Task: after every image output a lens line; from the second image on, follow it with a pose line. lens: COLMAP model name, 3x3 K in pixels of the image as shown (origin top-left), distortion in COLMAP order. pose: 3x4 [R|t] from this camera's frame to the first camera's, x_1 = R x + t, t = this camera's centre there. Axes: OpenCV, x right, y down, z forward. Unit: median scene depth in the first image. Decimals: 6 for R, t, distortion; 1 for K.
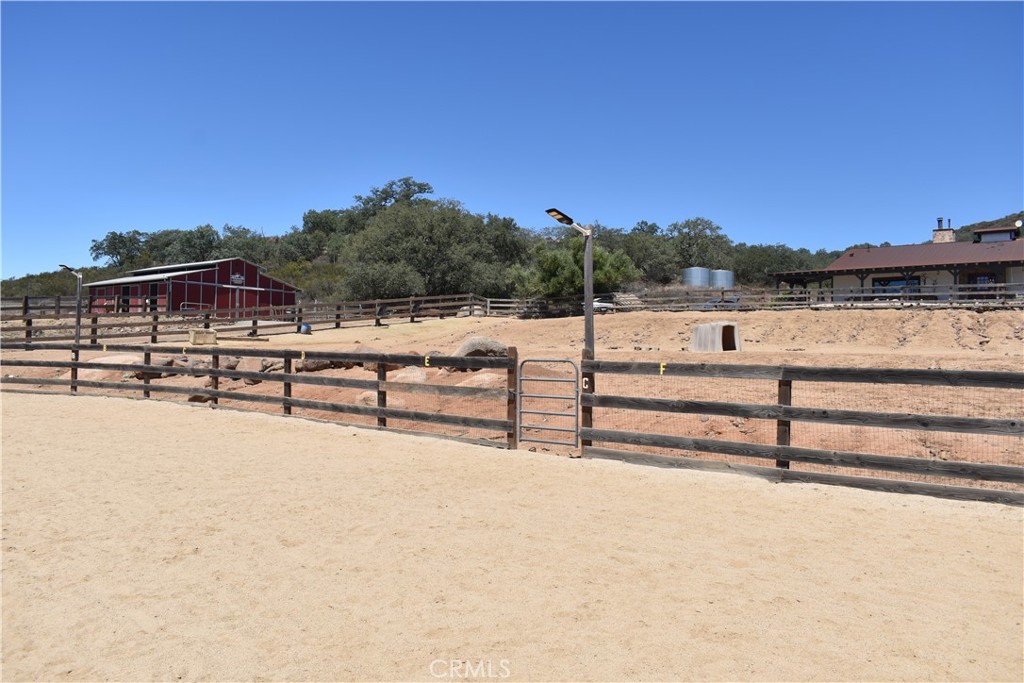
lens RADIAL K [[803.9, 0, 510.1], [0, 803.9, 345.1], [0, 0, 1]] dist [-0.094219, 0.015672]
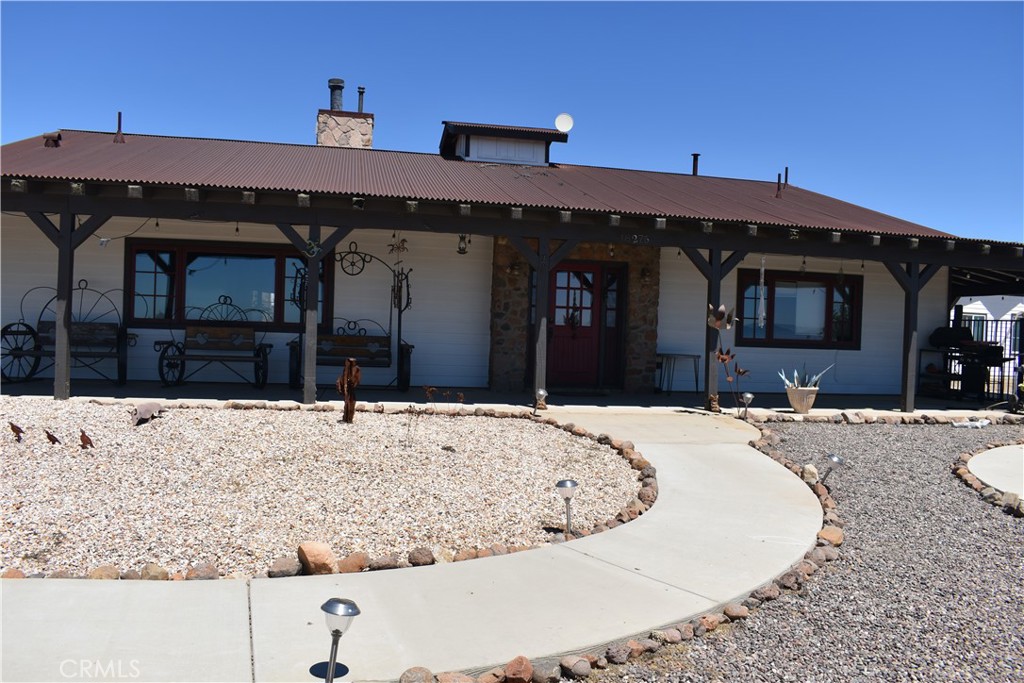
lens RADIAL K [[811.7, 0, 512.0], [0, 811.7, 341.5], [0, 0, 1]] dist [-0.090713, 0.010819]
pose [[0.637529, -0.006737, 0.770397, 1.537526], [-0.032197, 0.998855, 0.035379, -0.290106], [-0.769753, -0.047360, 0.636582, 3.332092]]
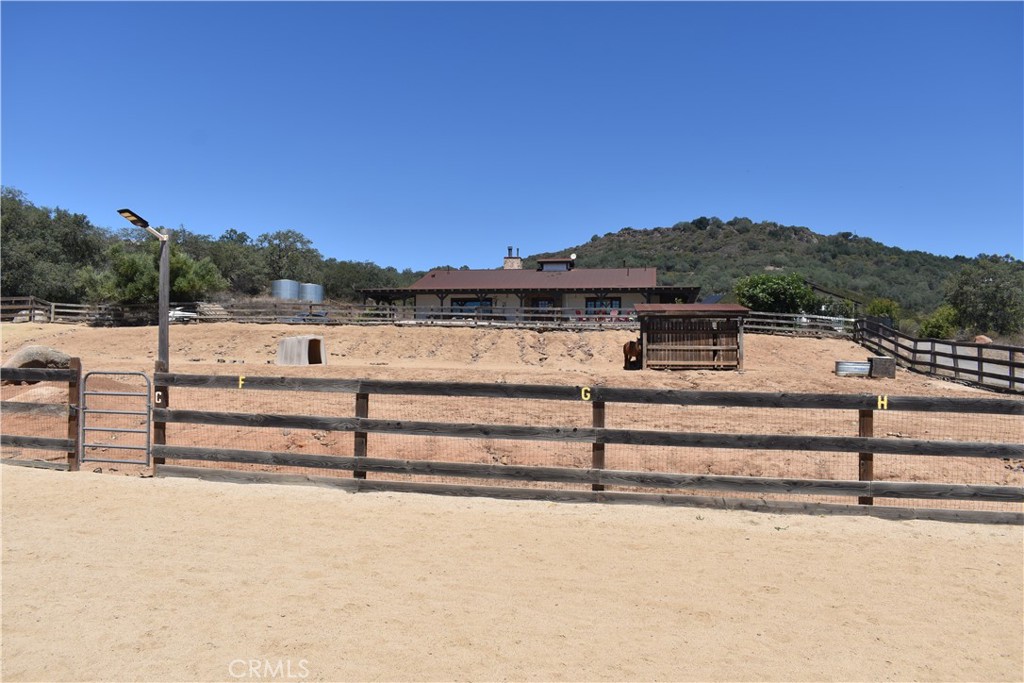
lens RADIAL K [[803.9, 0, 510.1], [0, 803.9, 345.1], [0, 0, 1]] dist [-0.094219, 0.015672]
pose [[0.875840, 0.020193, 0.482178, 0.006765], [-0.012158, 0.999730, -0.019783, -0.000356], [-0.482448, 0.011465, 0.875850, -0.006345]]
